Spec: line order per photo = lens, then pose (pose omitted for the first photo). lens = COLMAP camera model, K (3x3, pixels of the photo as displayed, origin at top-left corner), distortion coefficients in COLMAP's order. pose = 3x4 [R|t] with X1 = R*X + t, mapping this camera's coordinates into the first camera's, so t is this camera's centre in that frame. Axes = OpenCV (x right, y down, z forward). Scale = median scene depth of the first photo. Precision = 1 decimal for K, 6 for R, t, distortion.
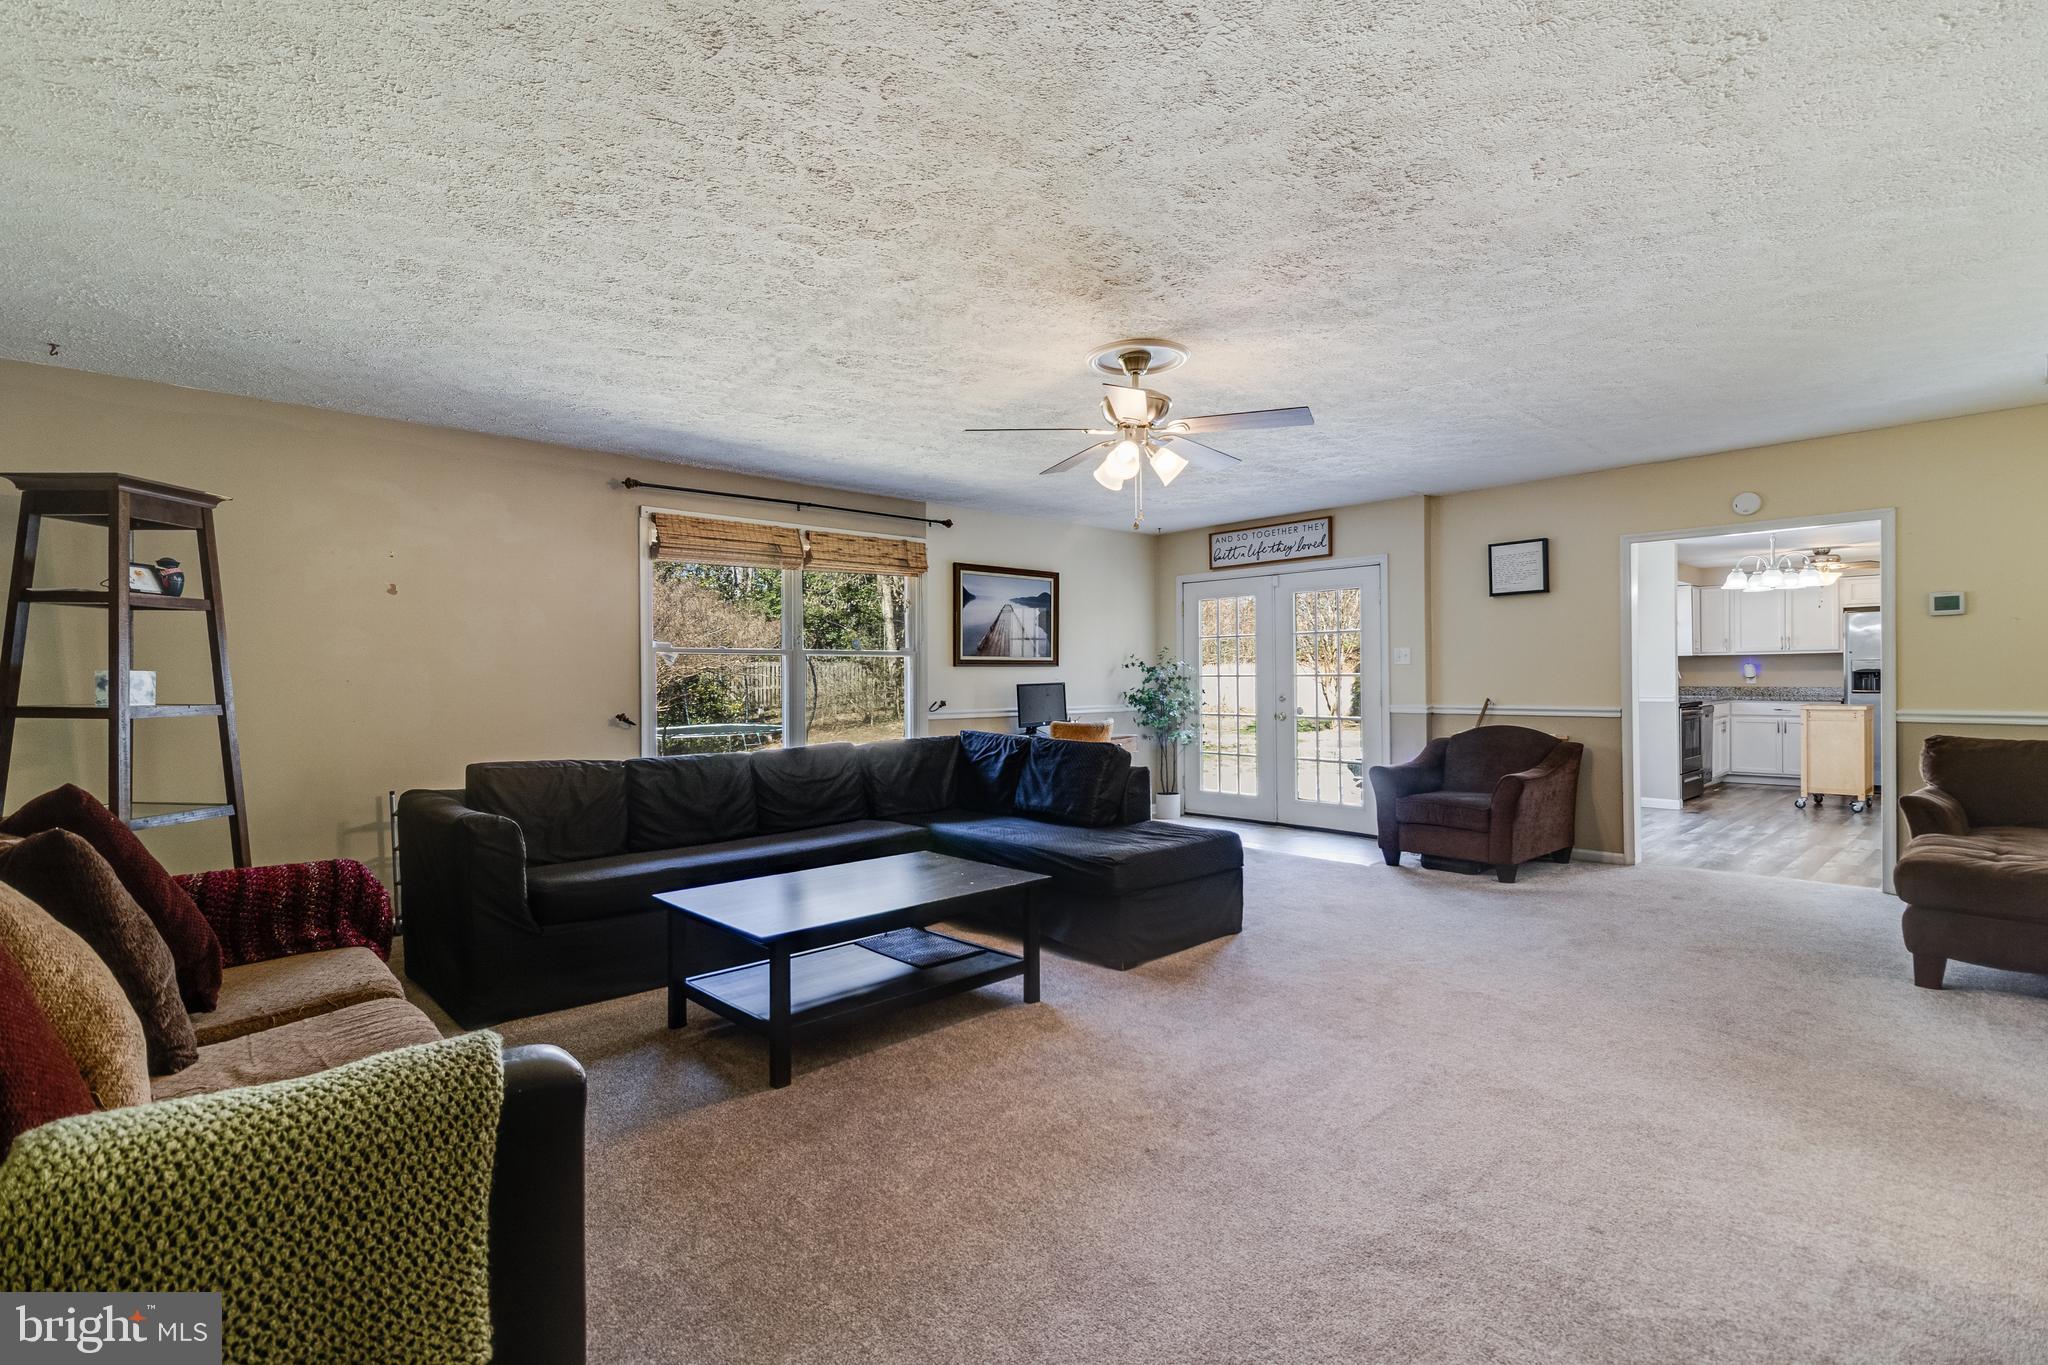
lens RADIAL K [[945.0, 0, 1028.0], [0, 945.0, 671.1], [0, 0, 1]] dist [-0.000499, -0.000029]
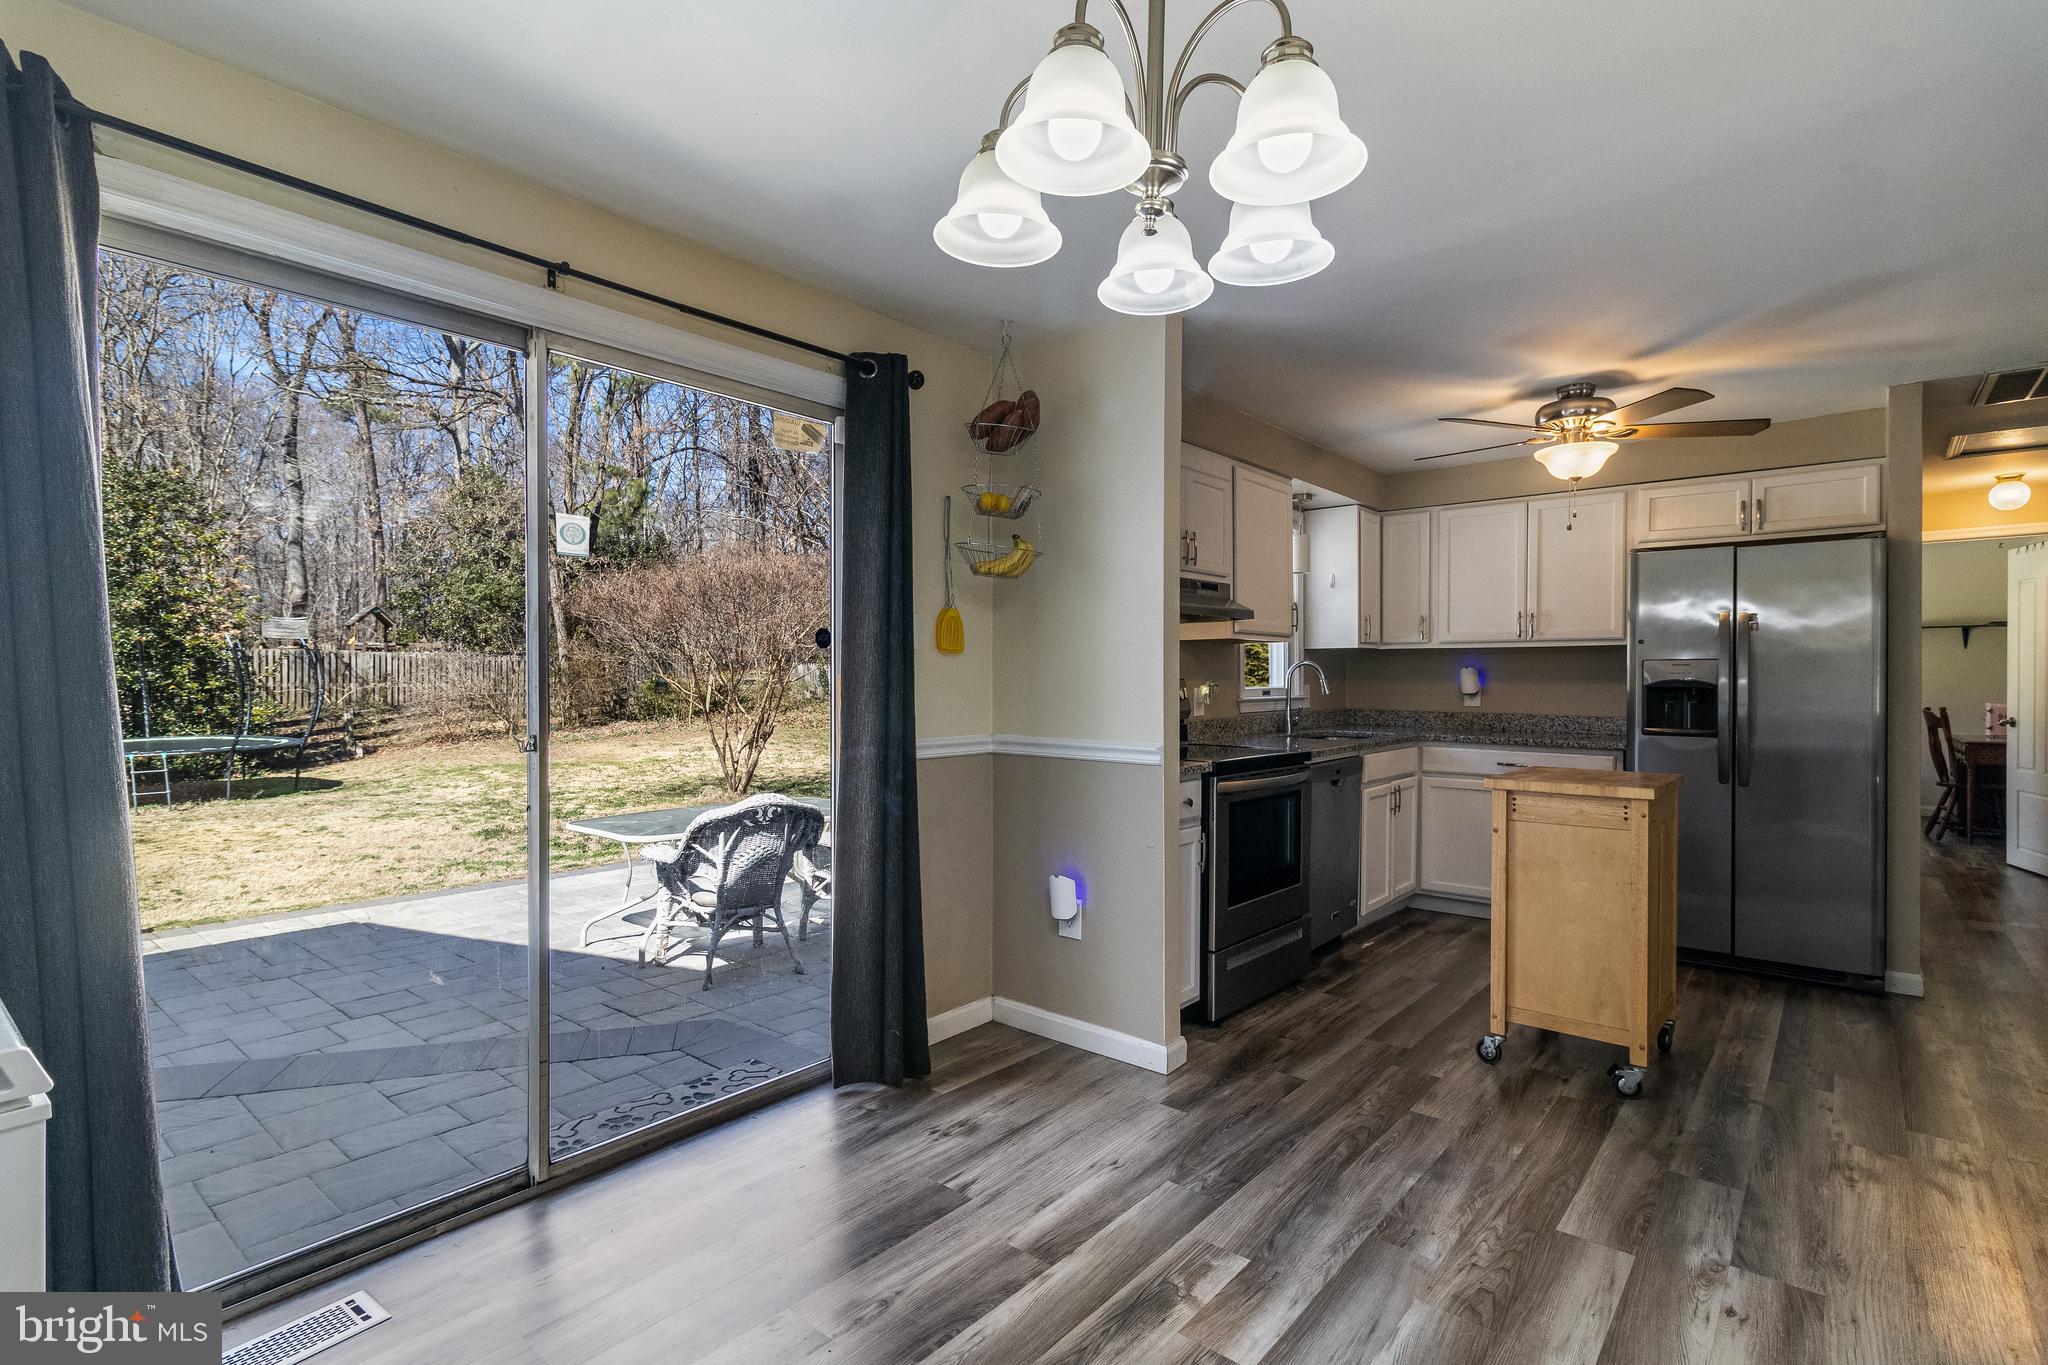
lens RADIAL K [[945.0, 0, 1028.0], [0, 945.0, 671.1], [0, 0, 1]] dist [-0.000499, -0.000029]
pose [[0.995290, 0.016593, 0.095508, 0.218527], [-0.016383, 0.999861, -0.002976, -0.000147], [-0.095544, 0.001397, 0.995424, 0.237183]]
